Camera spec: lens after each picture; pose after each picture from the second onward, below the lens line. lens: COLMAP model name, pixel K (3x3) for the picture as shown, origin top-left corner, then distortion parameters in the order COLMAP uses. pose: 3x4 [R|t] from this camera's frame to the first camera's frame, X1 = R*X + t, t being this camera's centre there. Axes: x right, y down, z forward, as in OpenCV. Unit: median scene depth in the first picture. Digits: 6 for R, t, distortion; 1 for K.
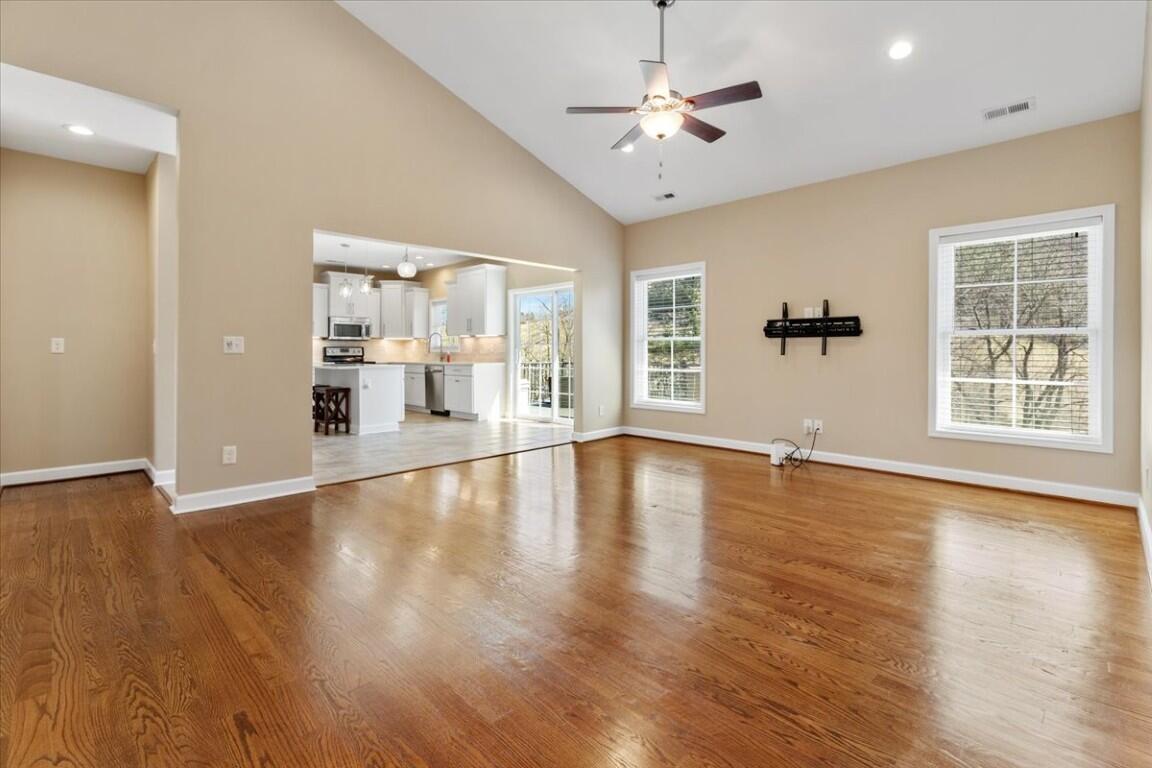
lens RADIAL K [[521.0, 0, 573.7], [0, 521.0, 353.4], [0, 0, 1]] dist [0.000358, 0.000012]
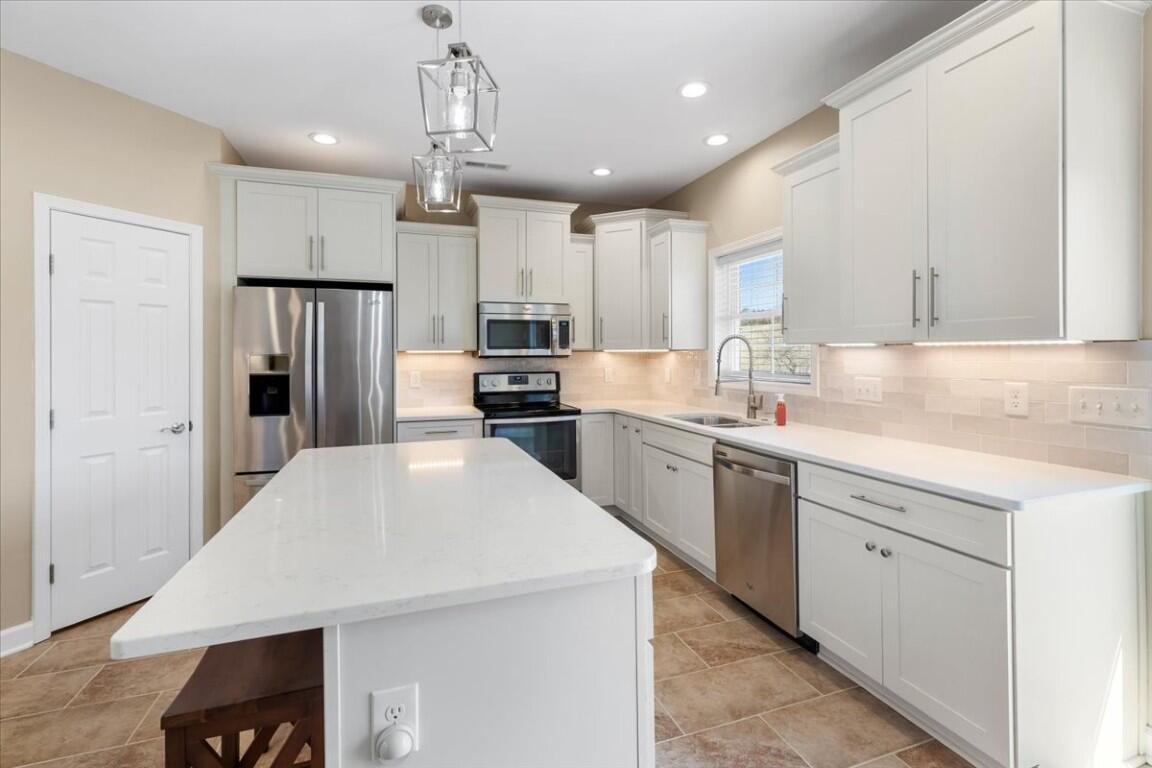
lens RADIAL K [[521.0, 0, 573.7], [0, 521.0, 353.4], [0, 0, 1]] dist [0.000358, 0.000012]
pose [[0.899019, -0.008391, -0.437830, -0.212050], [0.007126, 0.999964, -0.004532, -0.026740], [0.437853, 0.000954, 0.899046, 0.649076]]
